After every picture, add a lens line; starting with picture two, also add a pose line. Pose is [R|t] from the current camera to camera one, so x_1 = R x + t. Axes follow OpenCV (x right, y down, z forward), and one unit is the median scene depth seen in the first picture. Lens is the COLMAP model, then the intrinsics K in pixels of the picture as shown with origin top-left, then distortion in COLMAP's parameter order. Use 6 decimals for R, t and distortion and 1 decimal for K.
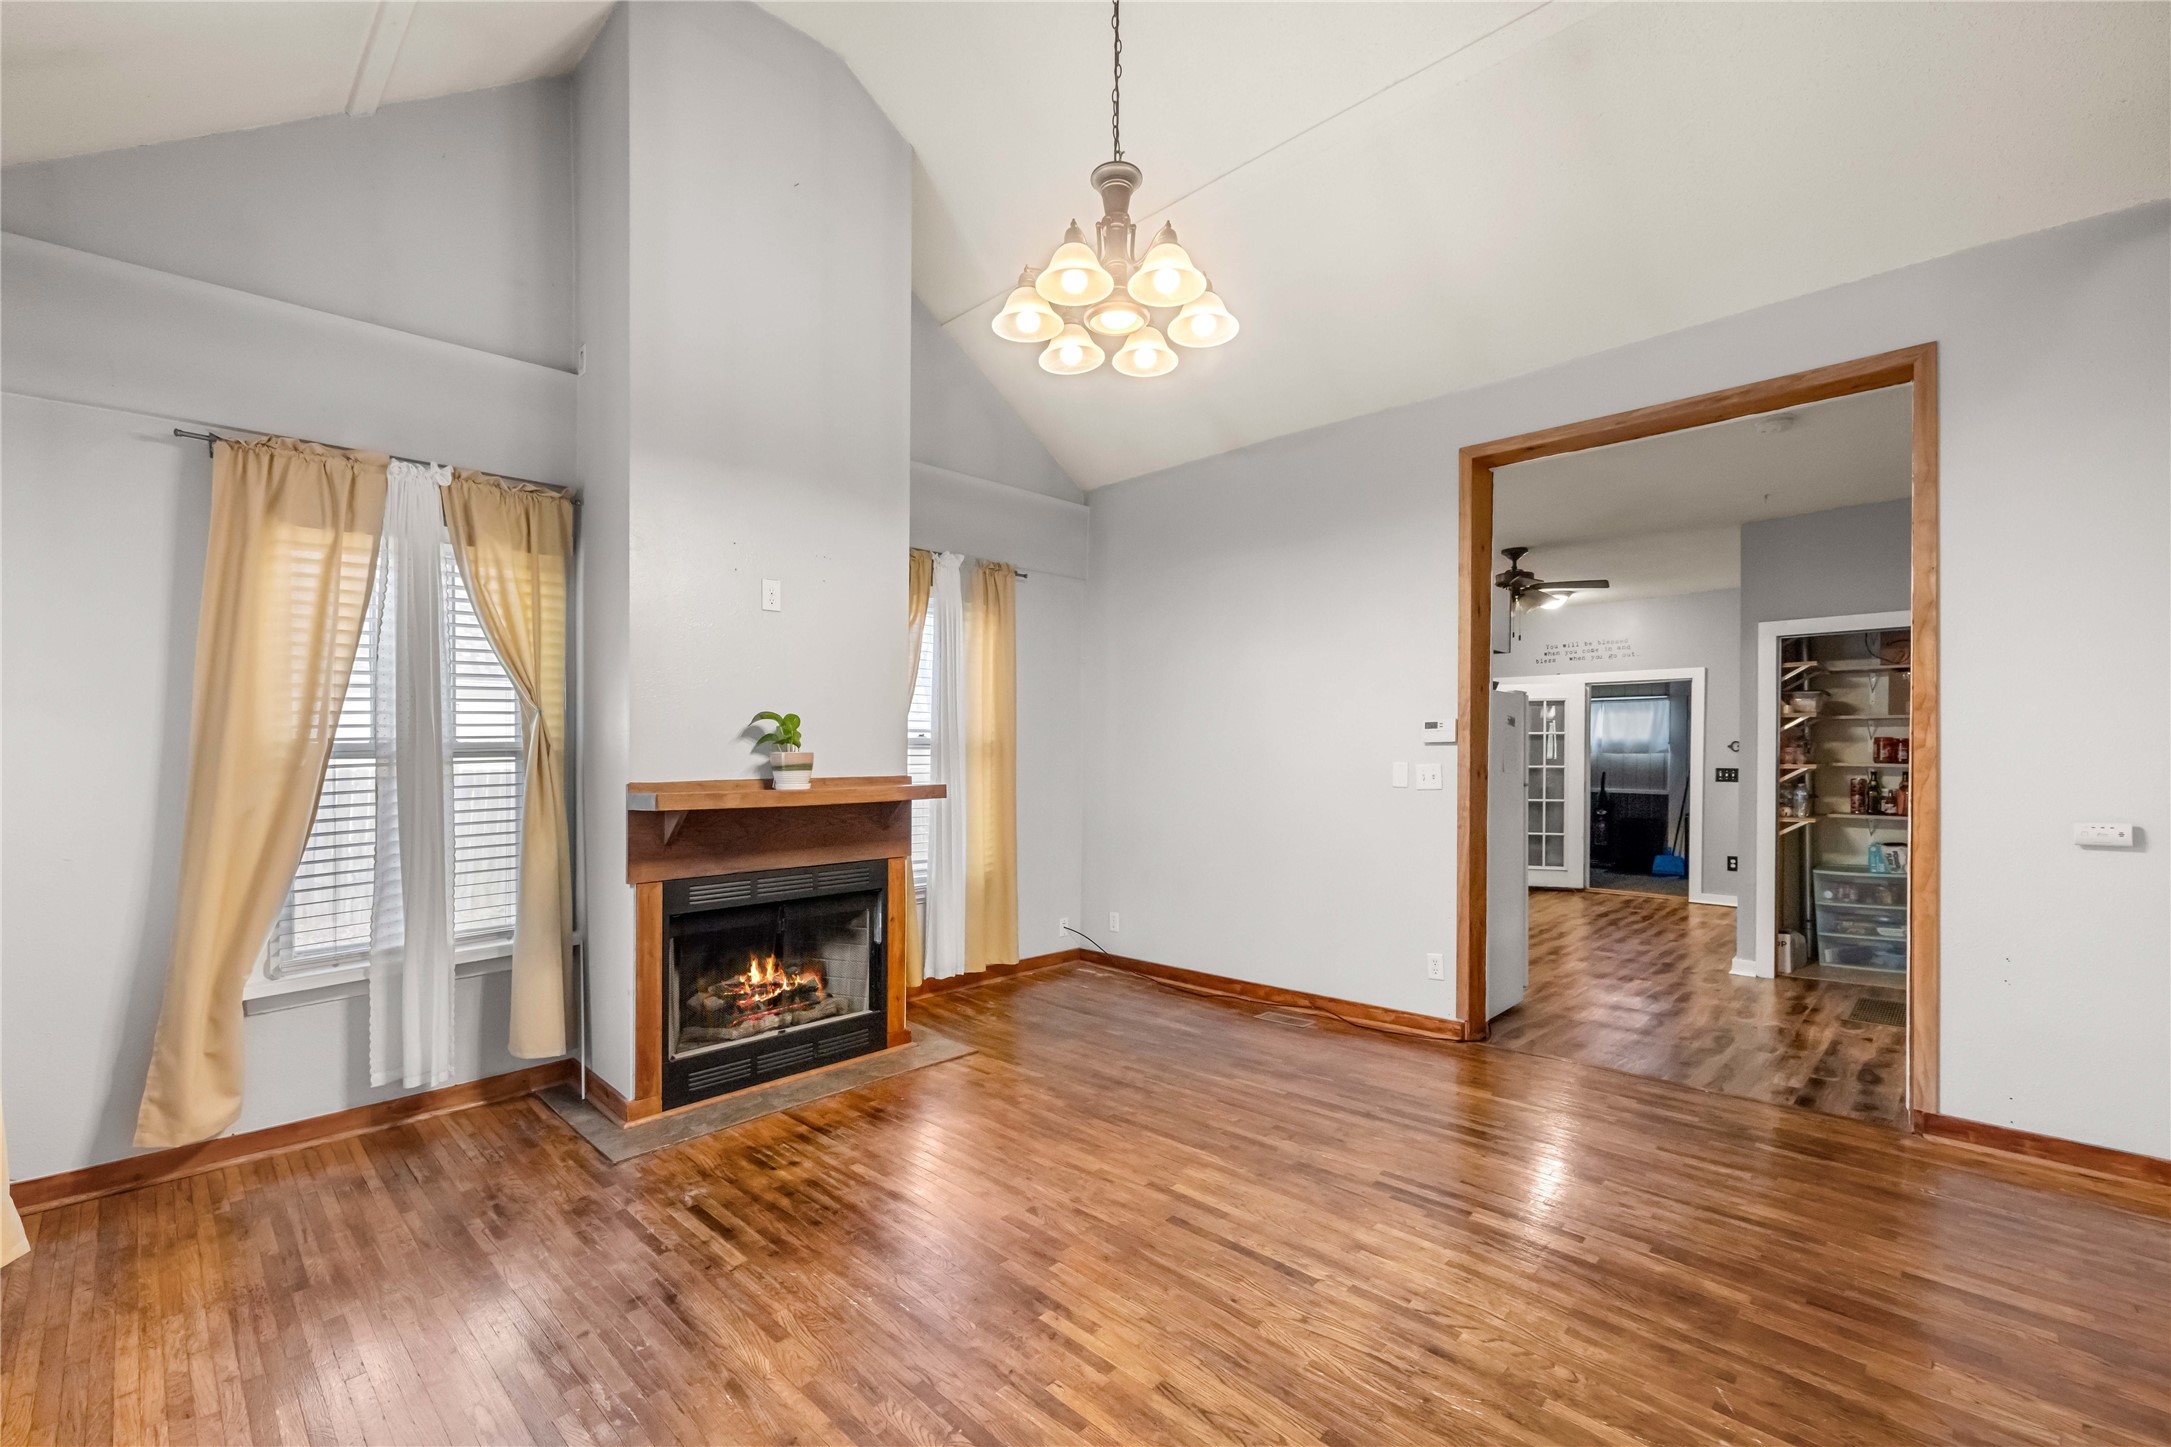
lens RADIAL K [[925.9, 0, 1096.4], [0, 925.9, 765.0], [0, 0, 1]] dist [0.001610, 0.000168]
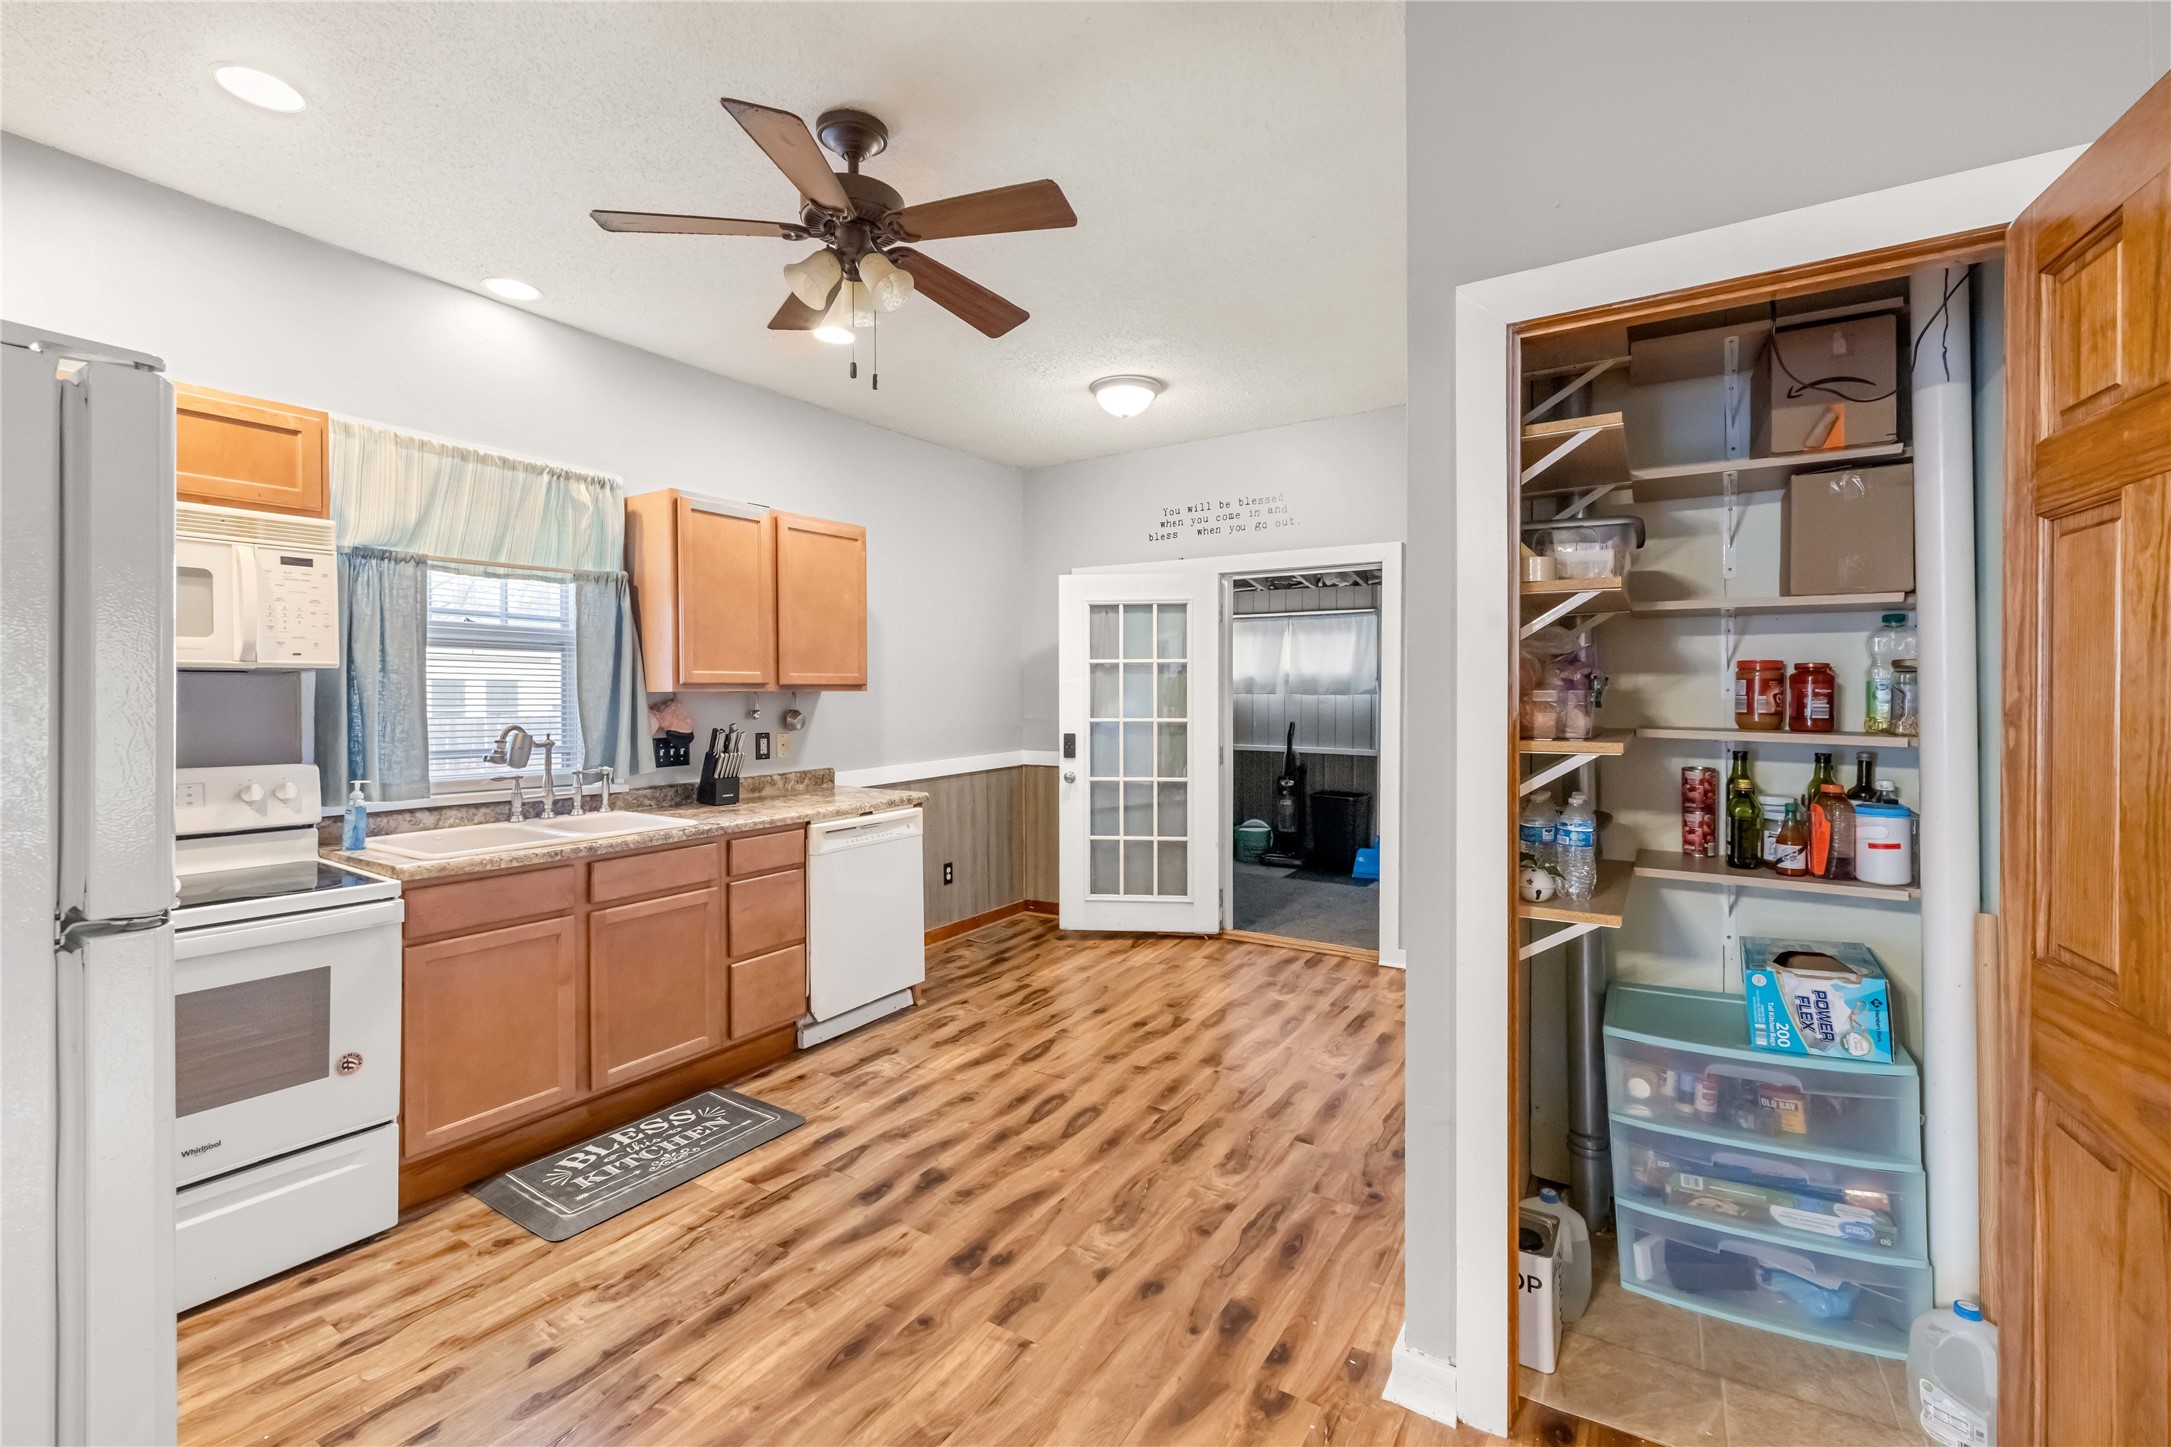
lens RADIAL K [[925.9, 0, 1102.2], [0, 925.9, 691.2], [0, 0, 1]] dist [0.001610, 0.000168]
pose [[0.978159, 0.002244, 0.207848, 0.507703], [0.000271, 0.999927, -0.012071, -0.013071], [-0.207860, 0.011863, 0.978087, 0.686696]]
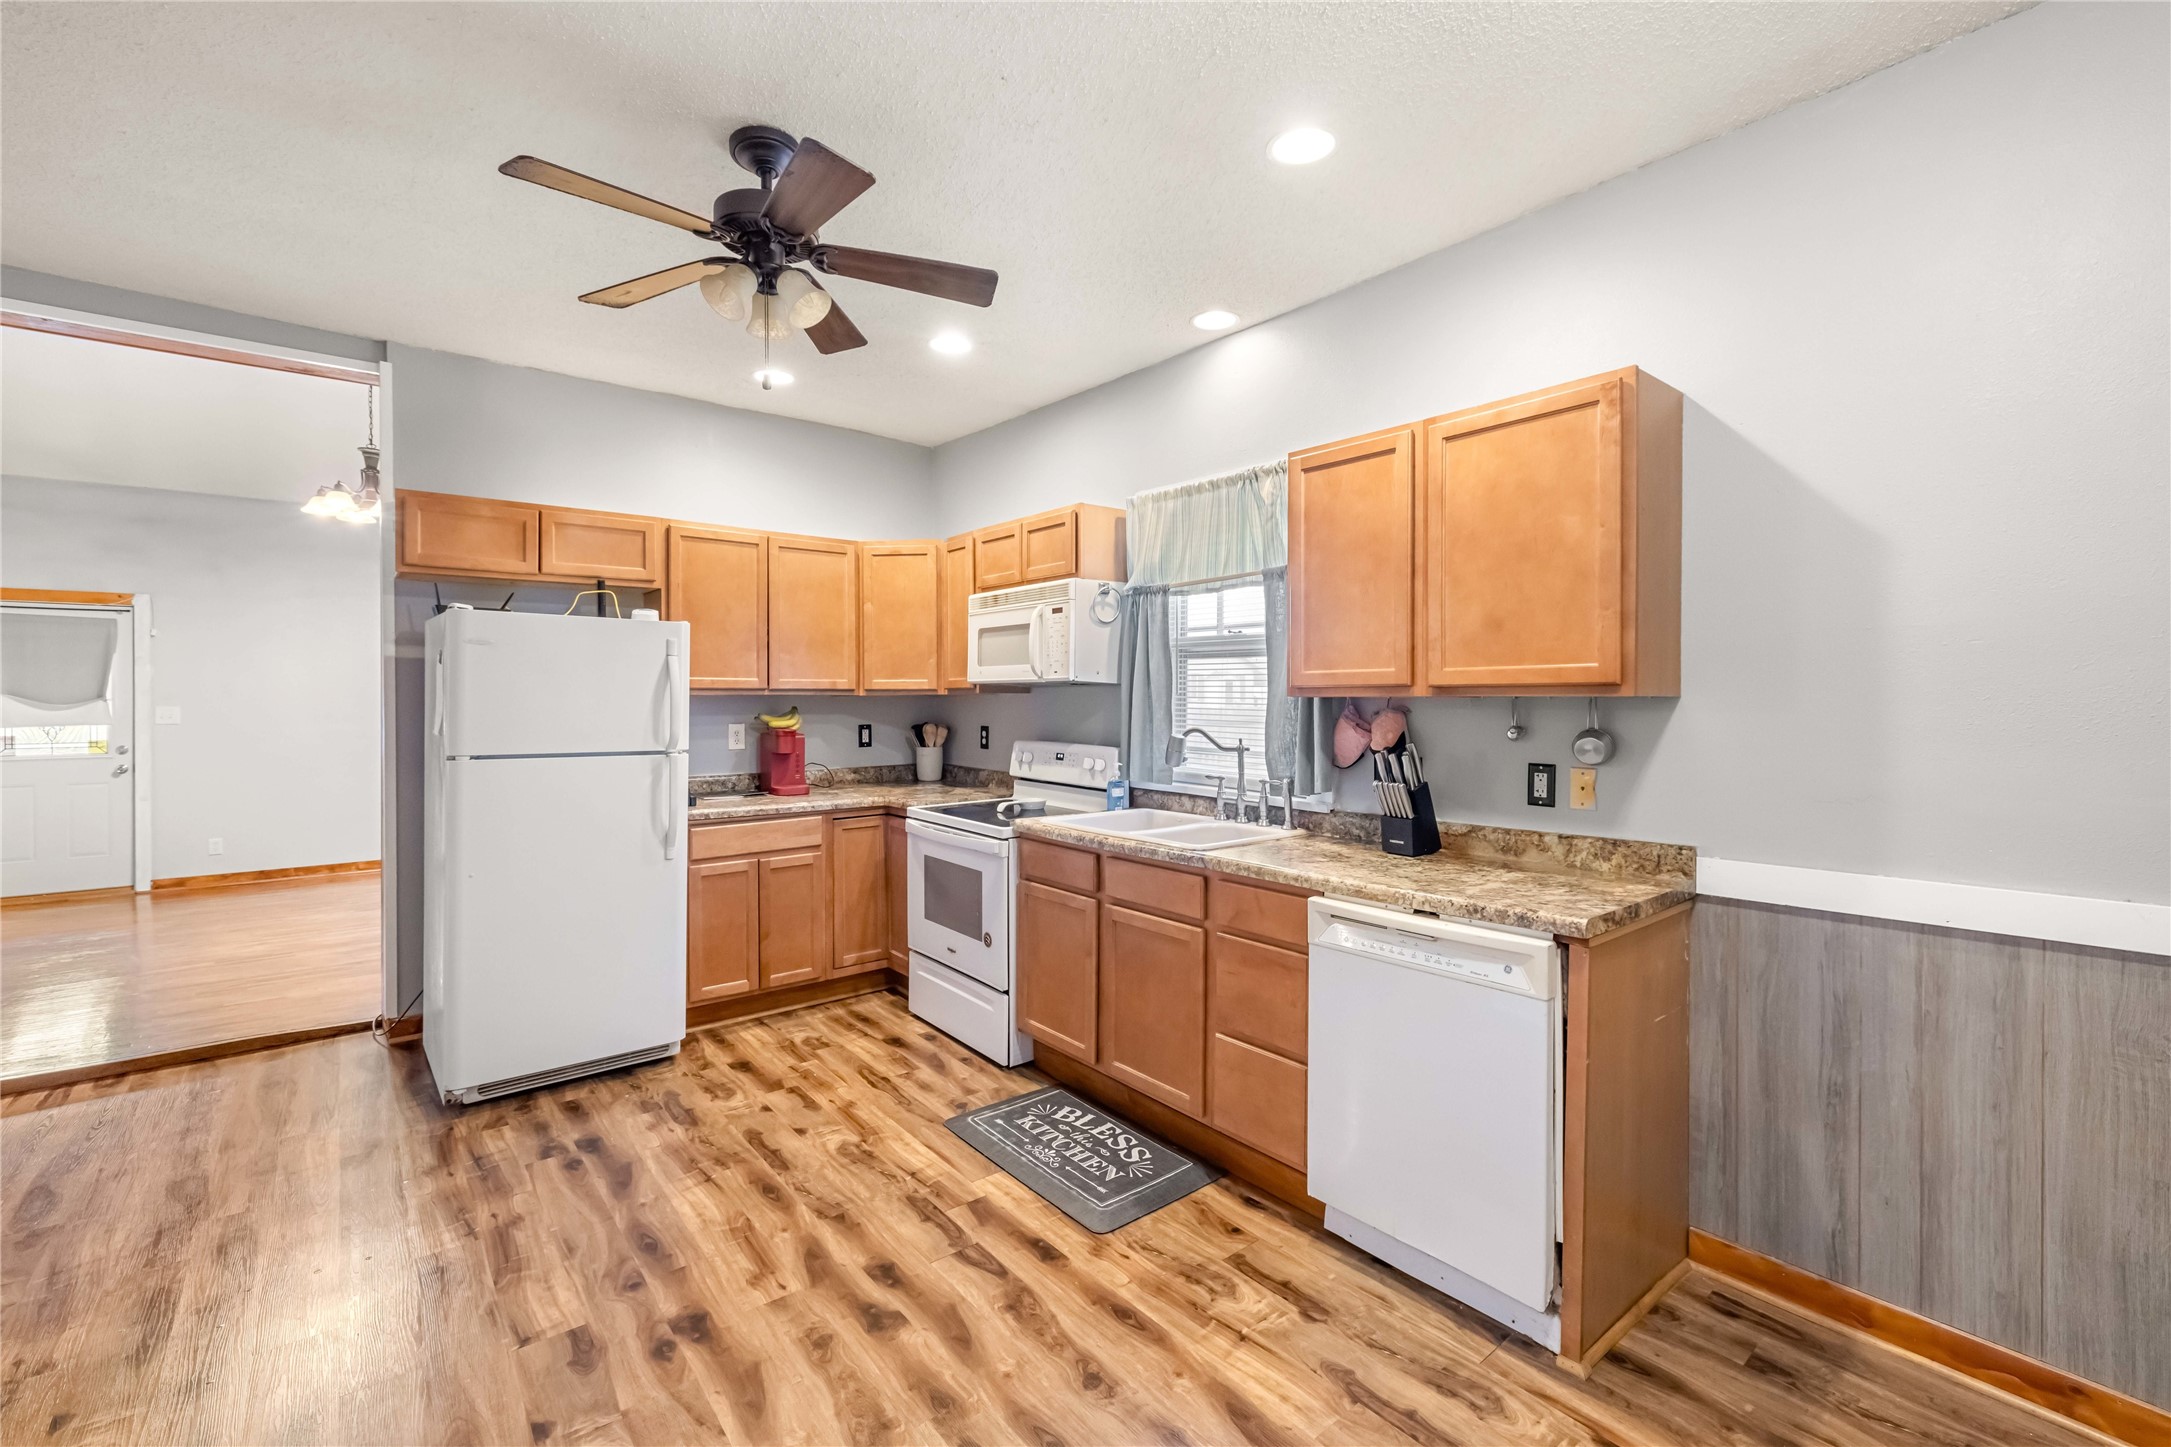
lens RADIAL K [[925.9, 0, 1086.4], [0, 925.9, 704.6], [0, 0, 1]] dist [0.001610, 0.000168]
pose [[-0.126996, 0.008617, -0.991866, 0.802351], [-0.011988, 0.999876, 0.010222, -0.018474], [0.991831, 0.013189, -0.126877, 1.174071]]
